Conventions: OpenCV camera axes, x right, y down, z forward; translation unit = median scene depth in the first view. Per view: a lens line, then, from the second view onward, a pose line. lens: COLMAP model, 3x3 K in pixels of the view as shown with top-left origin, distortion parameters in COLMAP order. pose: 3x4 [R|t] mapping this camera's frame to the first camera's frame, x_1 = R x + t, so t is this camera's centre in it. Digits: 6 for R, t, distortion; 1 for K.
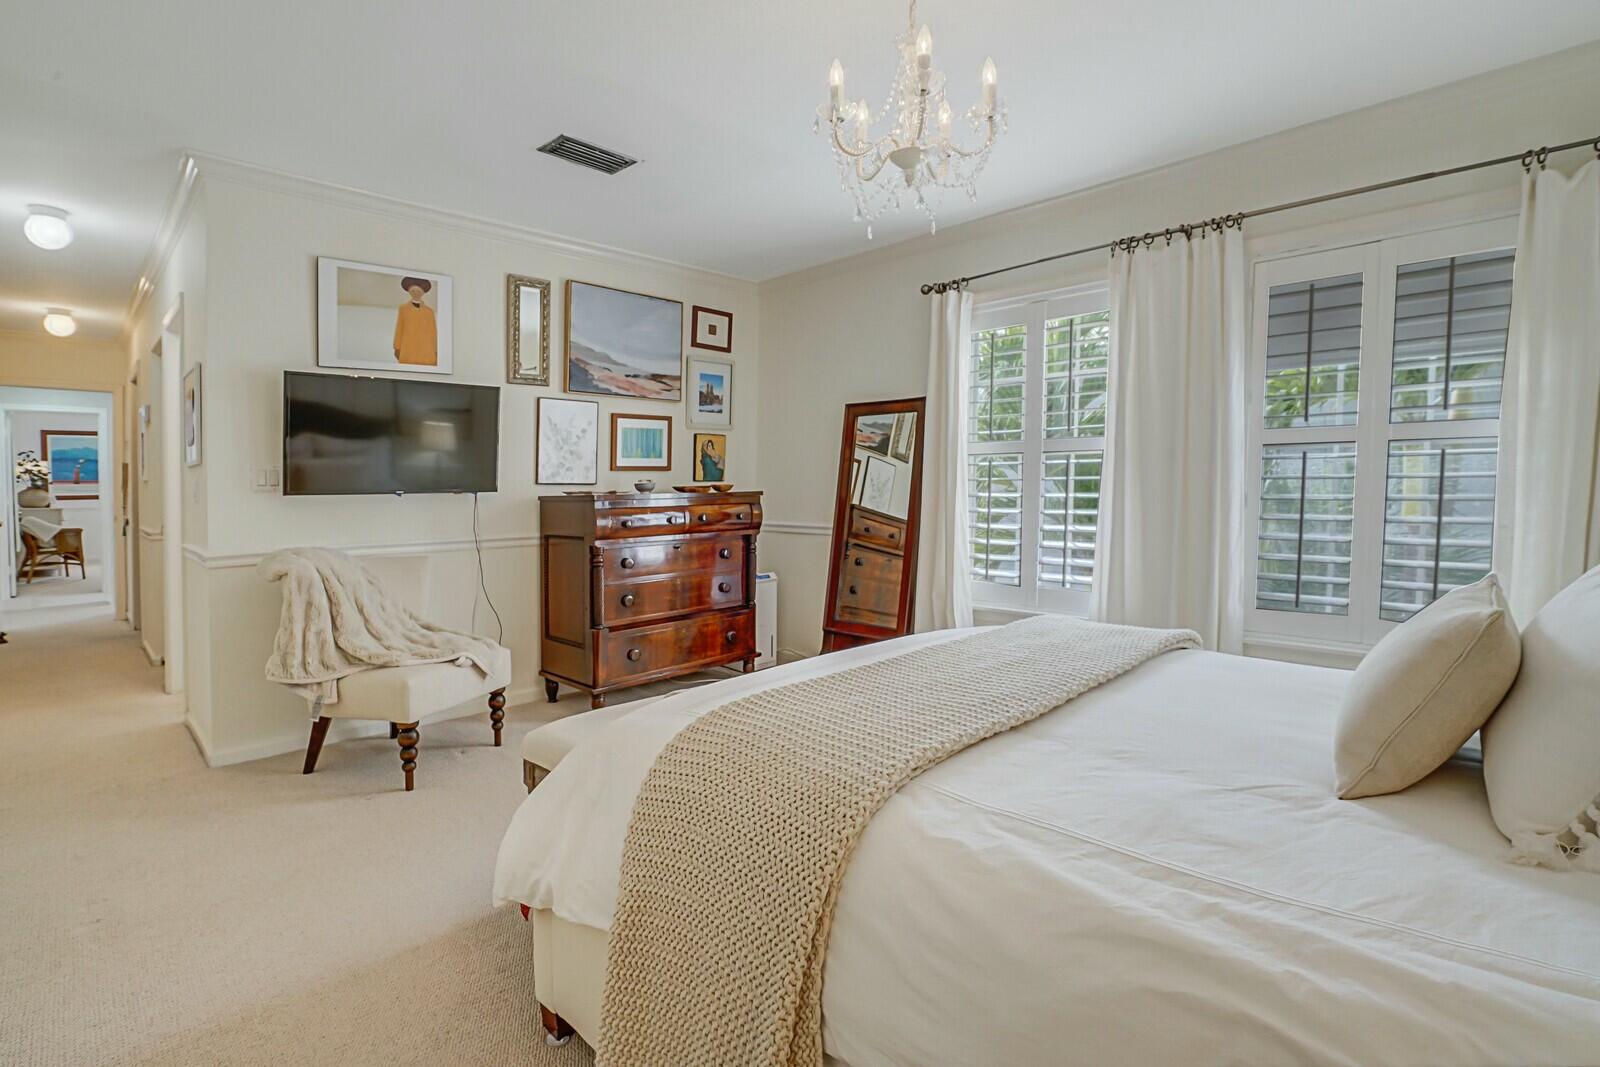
lens RADIAL K [[760.3, 0, 800.0], [0, 760.3, 533.5], [0, 0, 1]] dist [-0.001461, 0.000001]
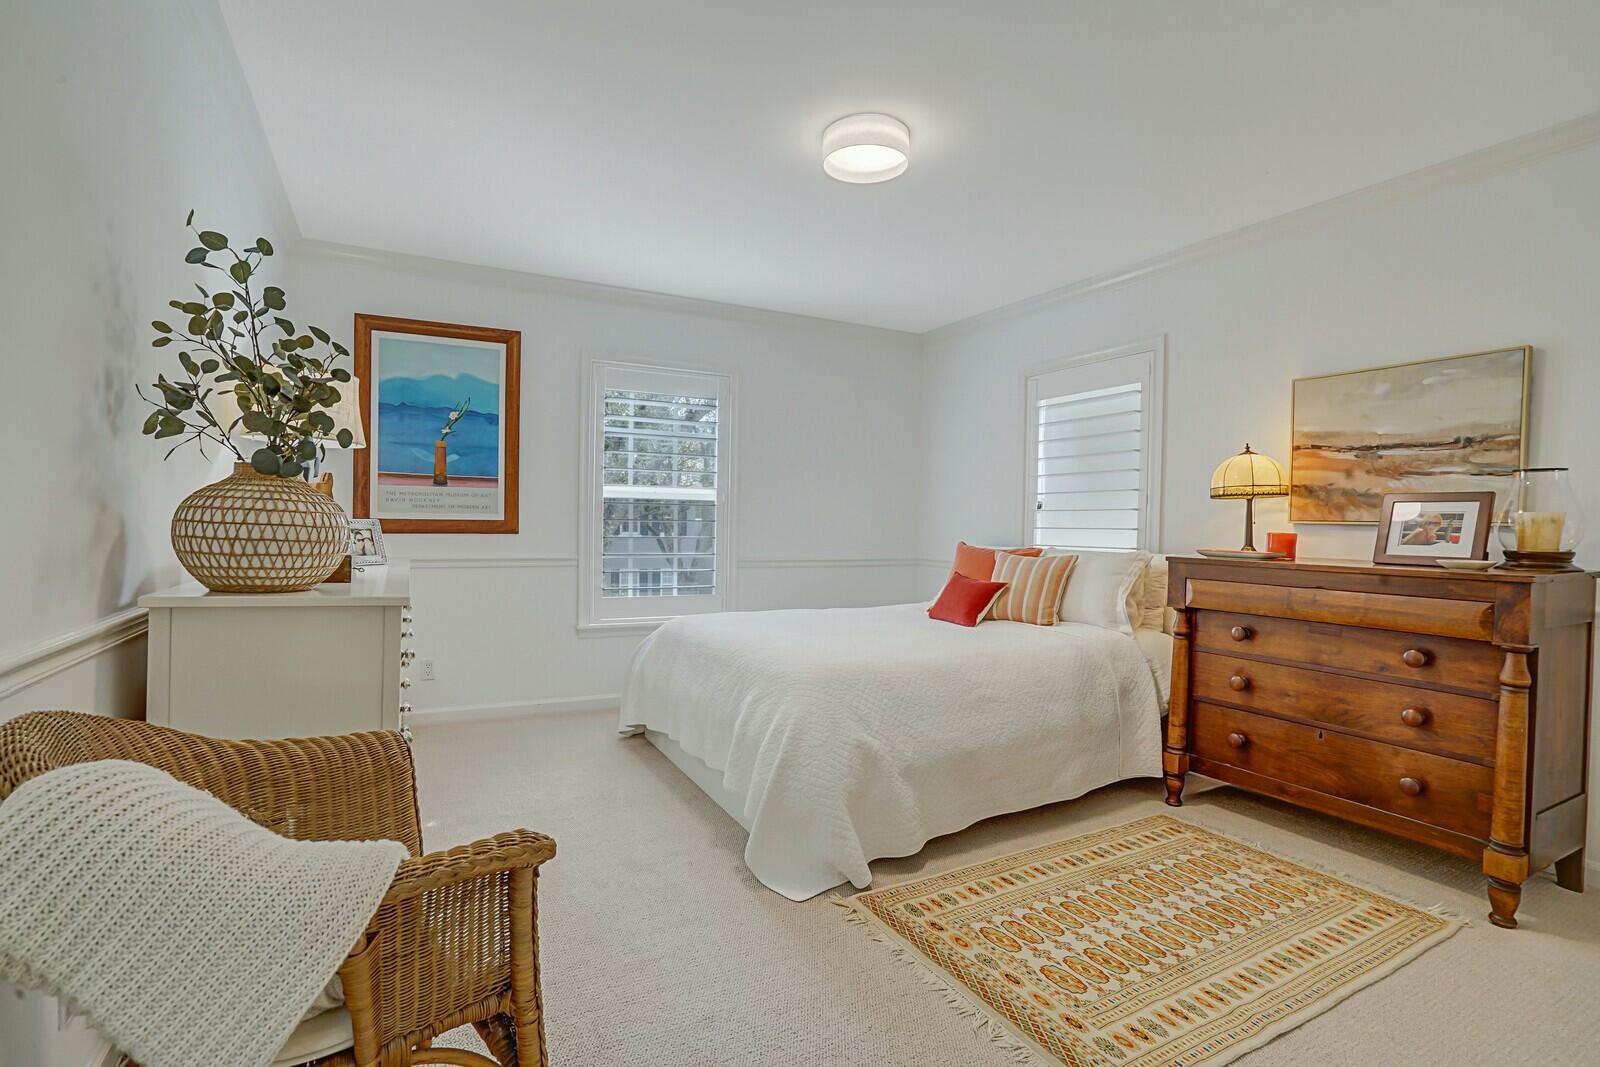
lens RADIAL K [[760.3, 0, 800.0], [0, 760.3, 533.5], [0, 0, 1]] dist [-0.001461, 0.000001]
pose [[0.957732, -0.002525, -0.287650, -0.836694], [-0.004566, 0.999702, -0.023977, -0.042046], [0.287624, 0.024277, 0.957436, 0.860101]]
